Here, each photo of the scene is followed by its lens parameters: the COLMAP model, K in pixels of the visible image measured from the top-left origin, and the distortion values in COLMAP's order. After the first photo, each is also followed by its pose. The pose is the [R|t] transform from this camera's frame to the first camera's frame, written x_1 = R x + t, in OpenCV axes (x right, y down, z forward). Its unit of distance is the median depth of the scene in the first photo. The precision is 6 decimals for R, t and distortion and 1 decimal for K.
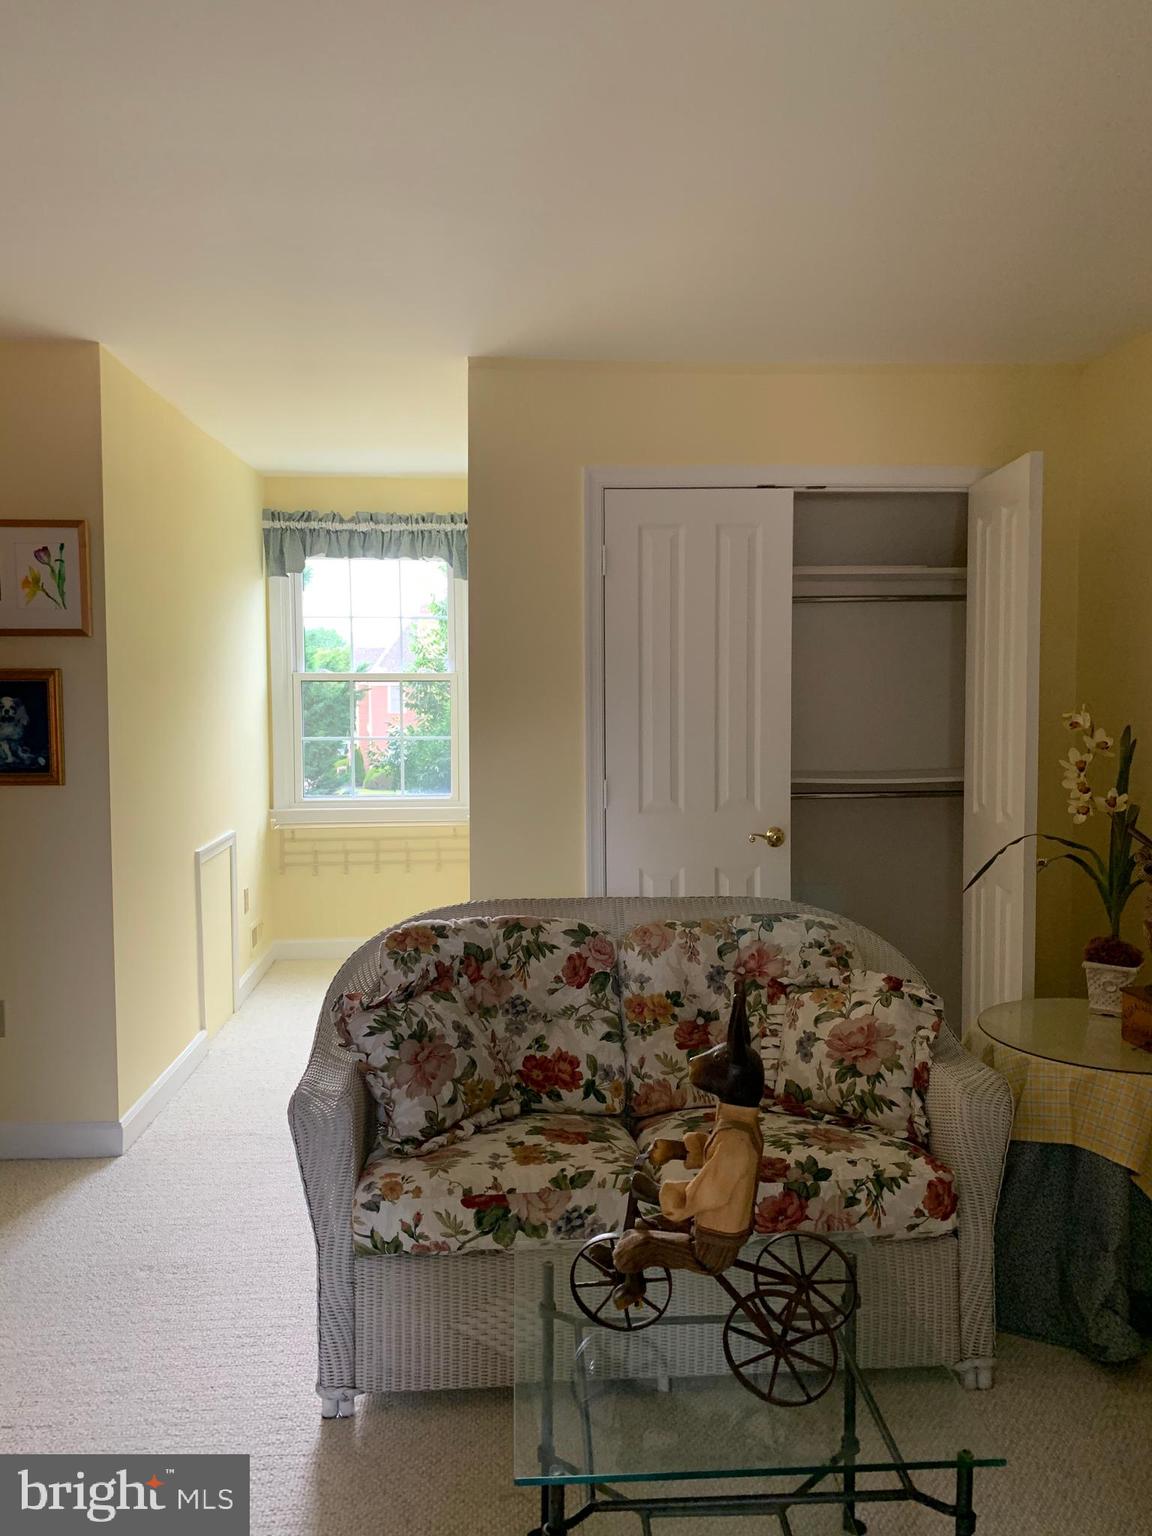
lens RADIAL K [[1183.9, 0, 588.7], [0, 1183.9, 758.4], [0, 0, 1]] dist [0.037661, -0.063127]
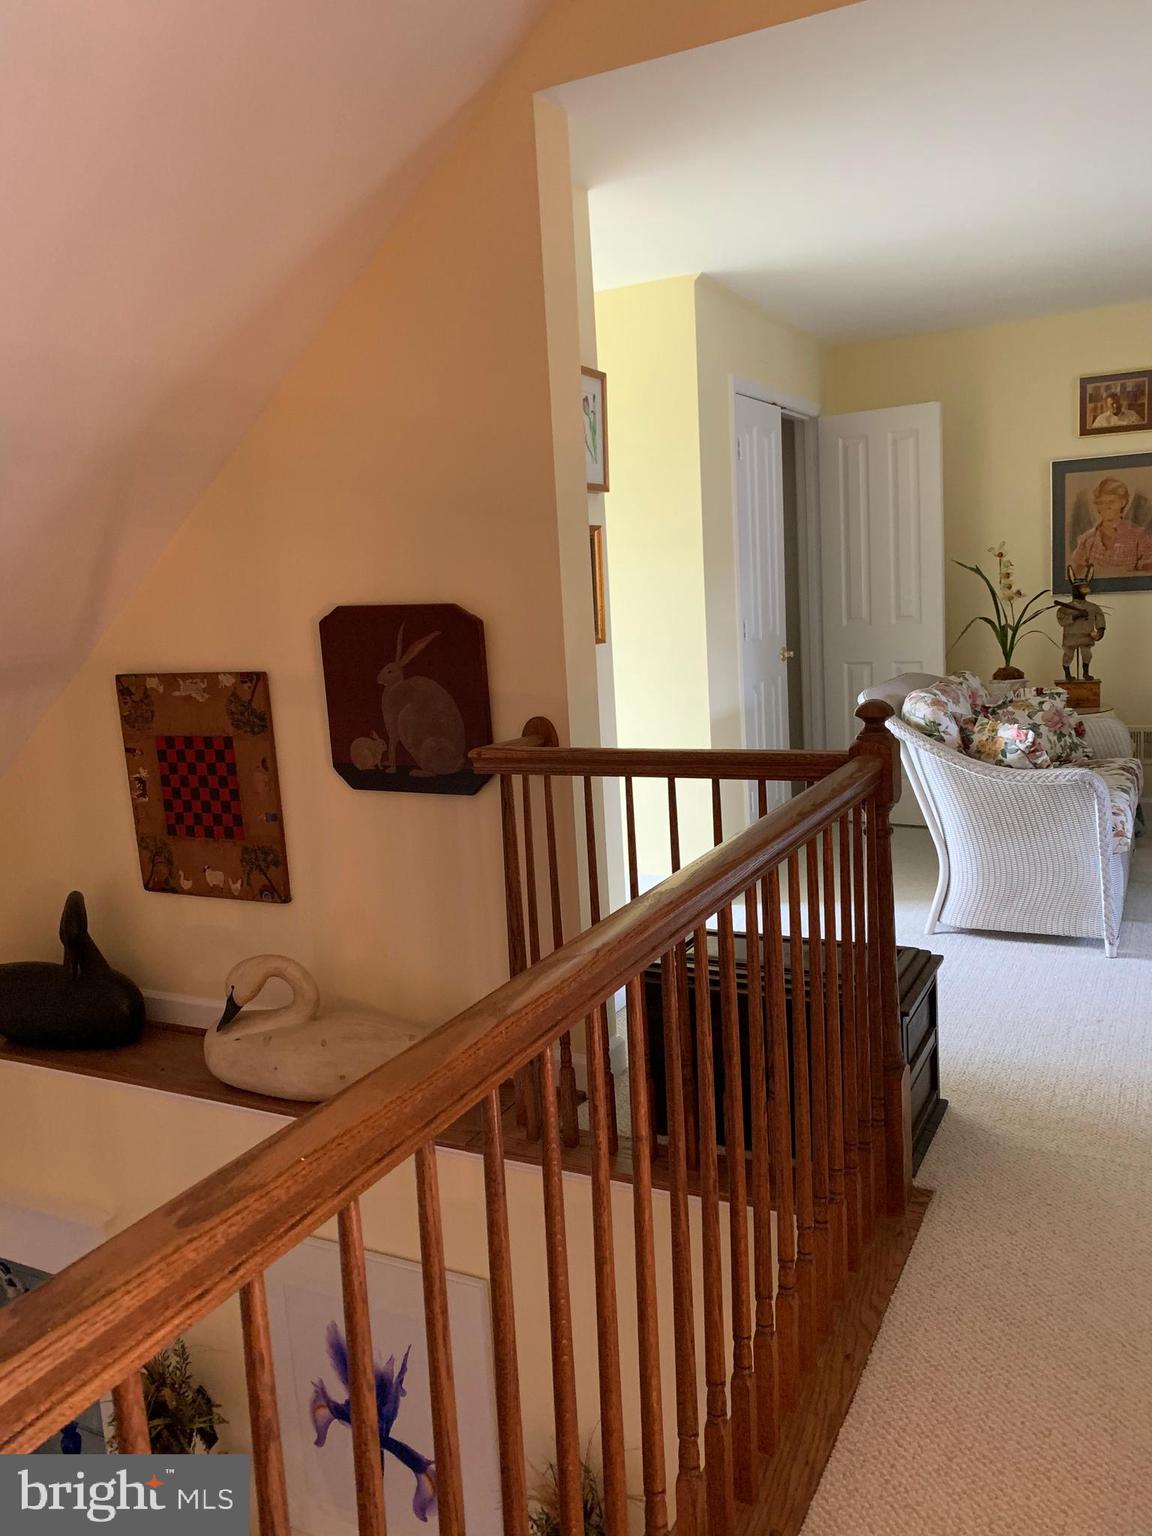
lens RADIAL K [[1183.9, 0, 588.7], [0, 1183.9, 758.4], [0, 0, 1]] dist [0.037661, -0.063127]
pose [[0.498132, -0.157036, 0.852763, -1.705474], [0.108840, 0.987009, 0.118179, -0.002354], [-0.860243, 0.033946, 0.508752, 0.670281]]
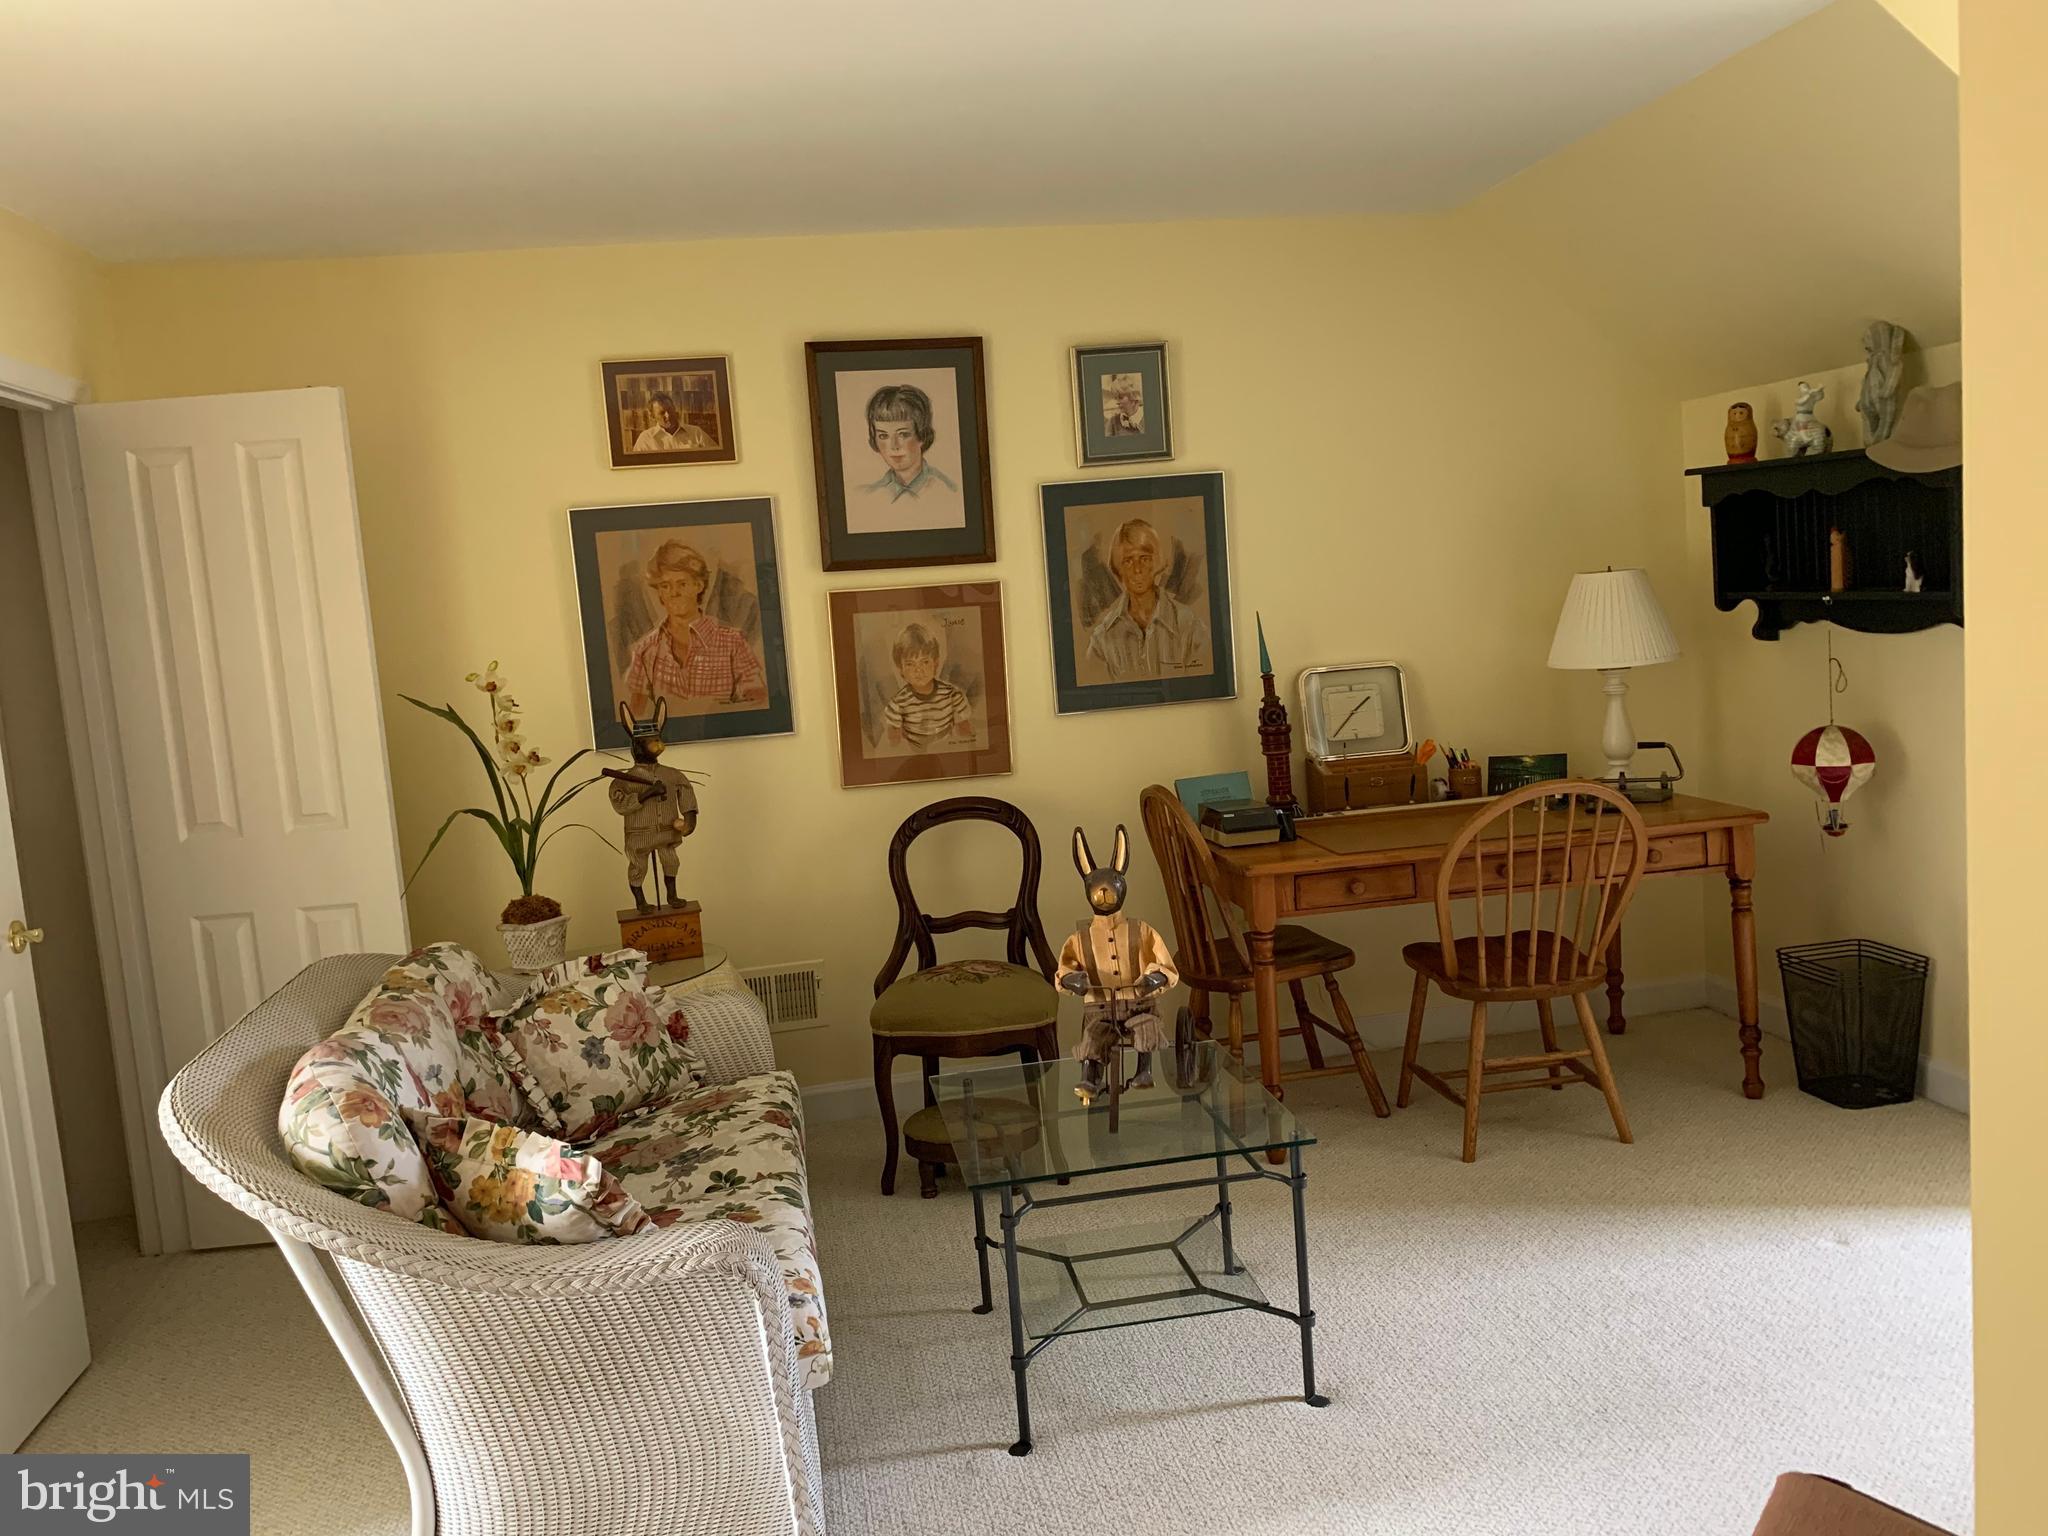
lens RADIAL K [[1596.9, 0, 1024.8], [0, 1596.9, 727.4], [0, 0, 1]] dist [0.077234, -0.161185]
pose [[-0.117186, -0.086534, 0.989333, -1.018477], [0.136724, 0.985305, 0.102376, -0.074946], [-0.983653, 0.147263, -0.103632, 0.778284]]
